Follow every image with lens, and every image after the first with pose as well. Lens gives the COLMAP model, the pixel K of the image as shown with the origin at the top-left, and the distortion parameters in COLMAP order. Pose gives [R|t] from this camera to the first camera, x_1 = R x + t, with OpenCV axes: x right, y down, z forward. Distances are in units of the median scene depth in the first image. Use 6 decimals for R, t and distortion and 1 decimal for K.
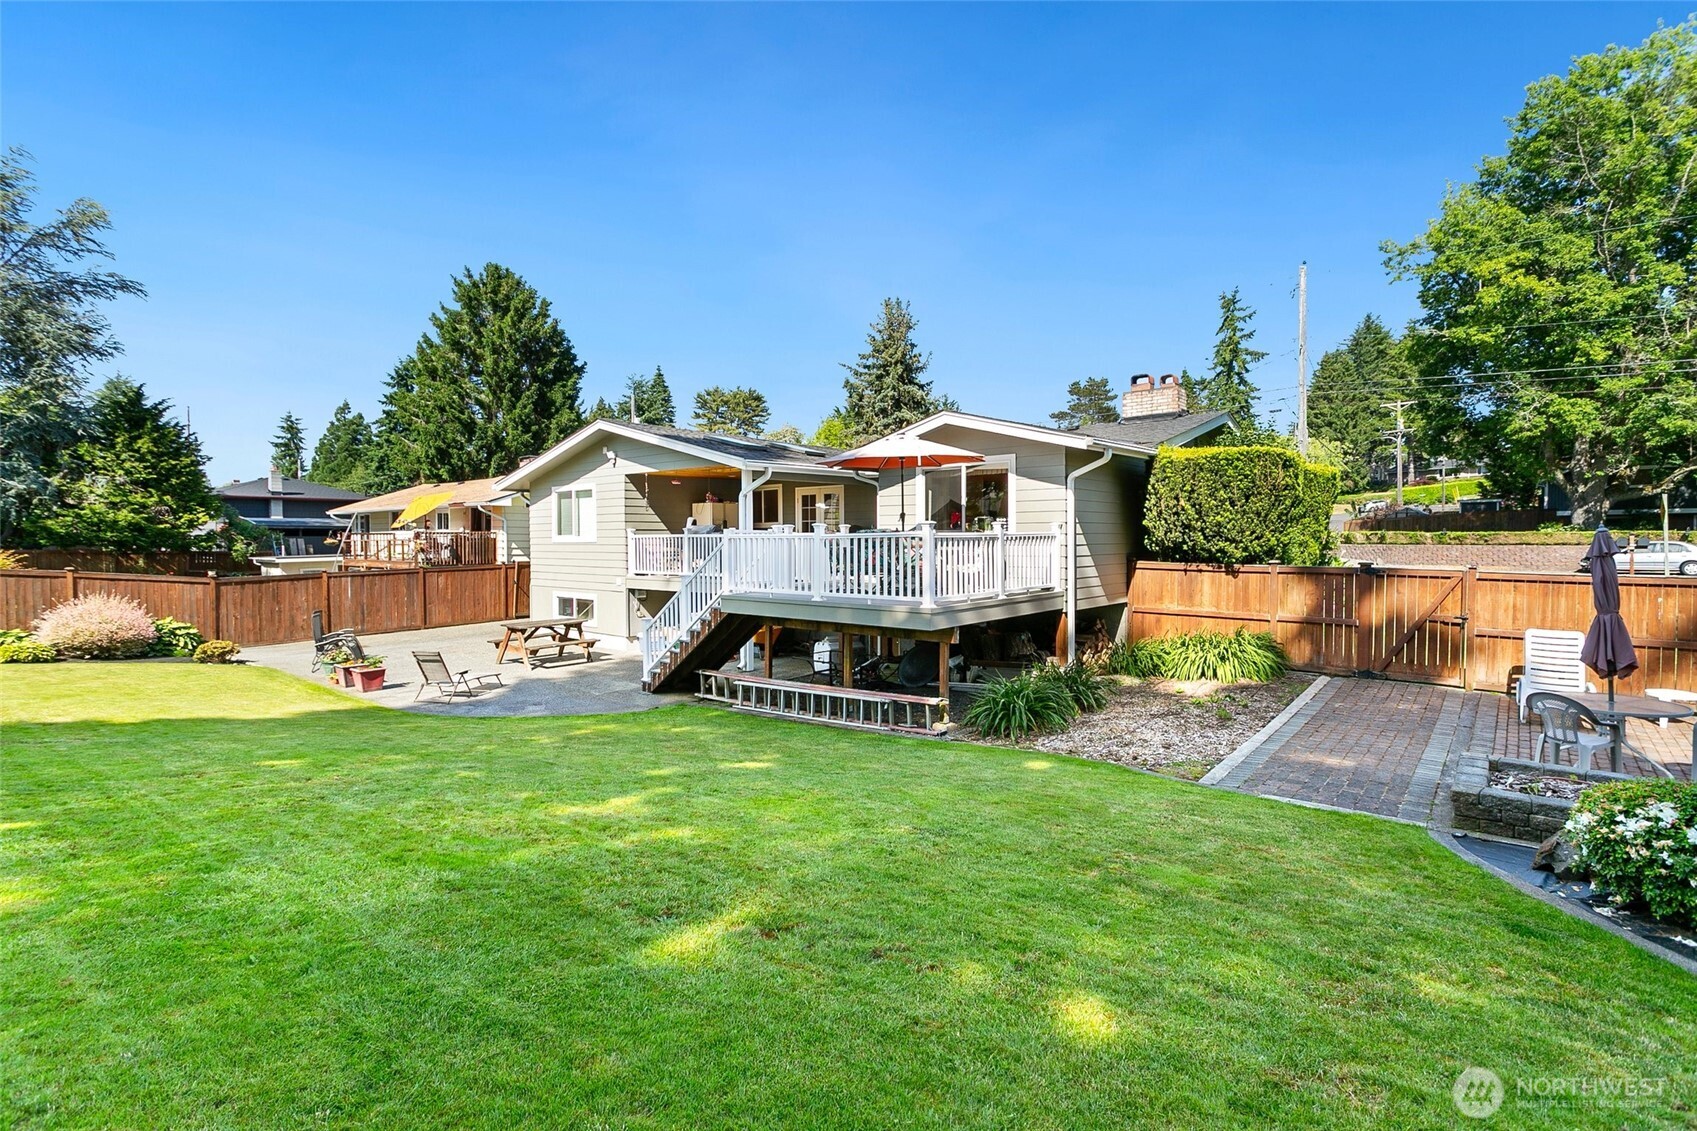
lens RADIAL K [[796.6, 0, 837.8], [0, 796.6, 562.9], [0, 0, 1]] dist [0.003056, 0.000774]
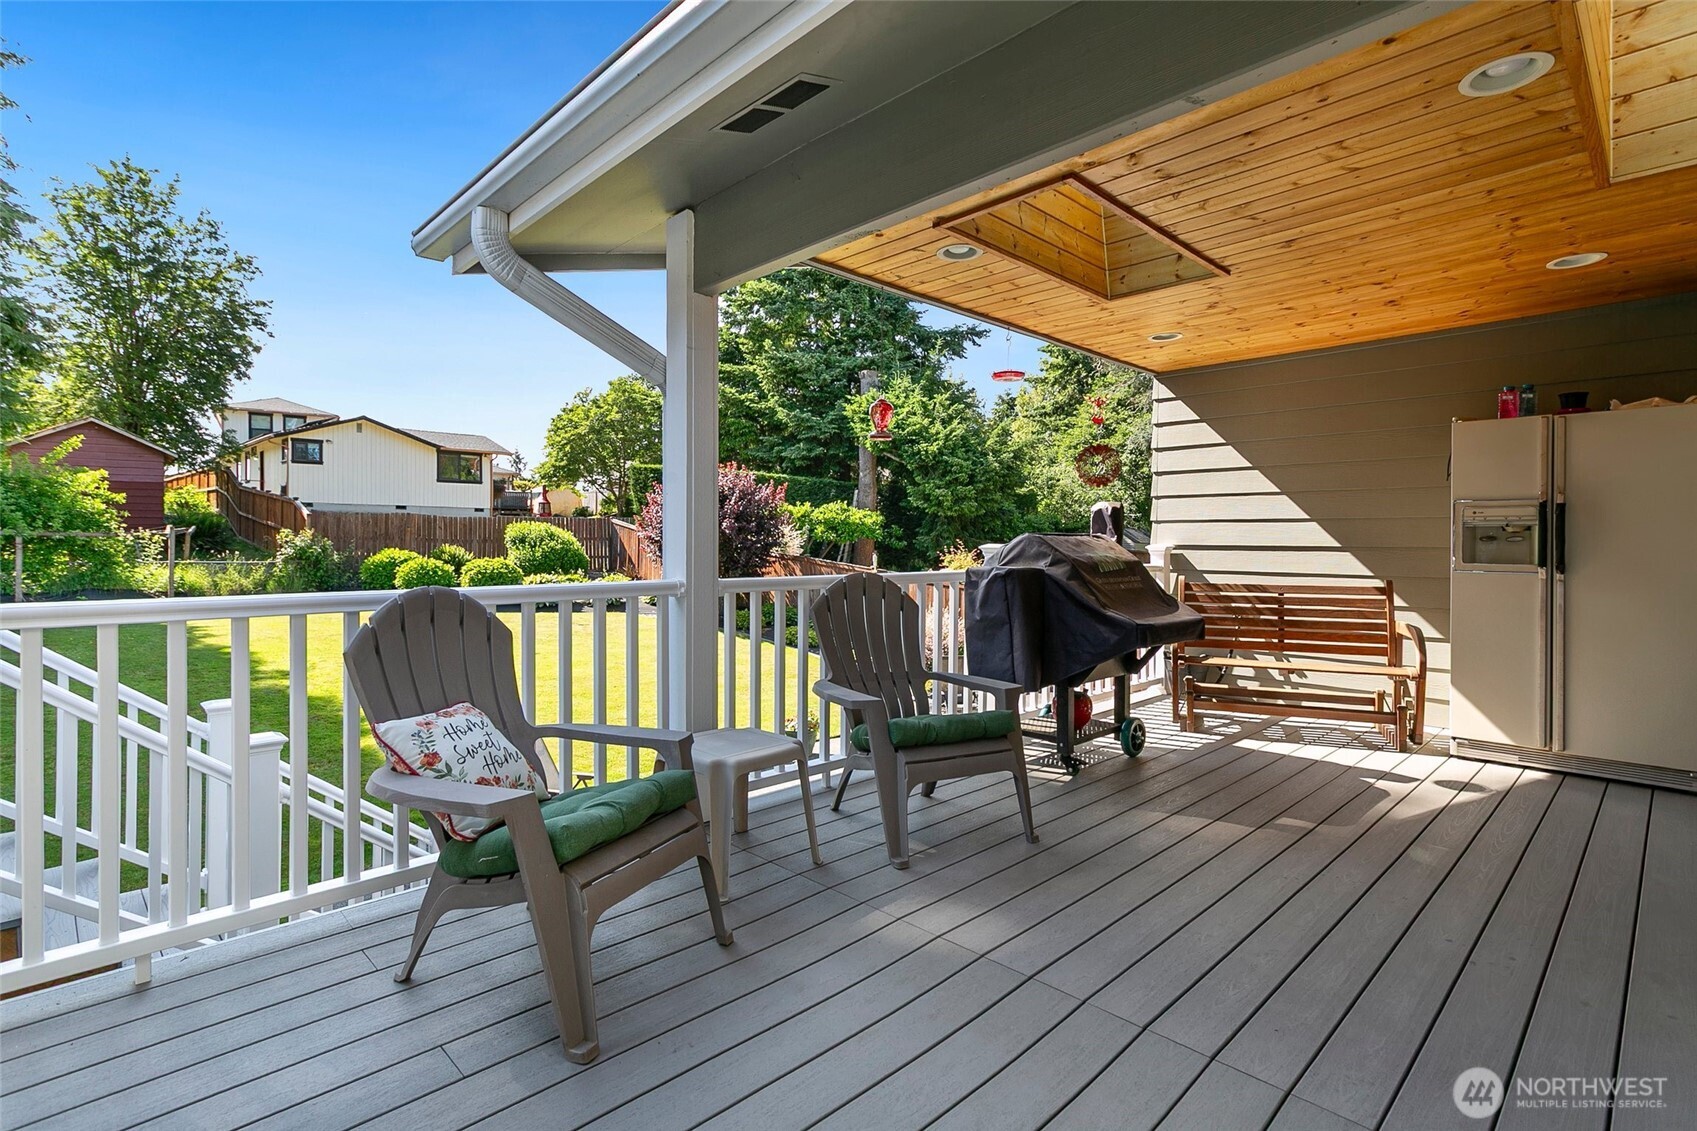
lens RADIAL K [[804.2, 0, 819.3], [0, 804.2, 544.3], [0, 0, 1]] dist [0.003803, 0.000735]
pose [[-0.105830, 0.008544, -0.994348, 0.070907], [-0.039622, 0.999133, 0.012802, -0.037950], [0.993595, 0.040753, -0.105400, 0.833694]]
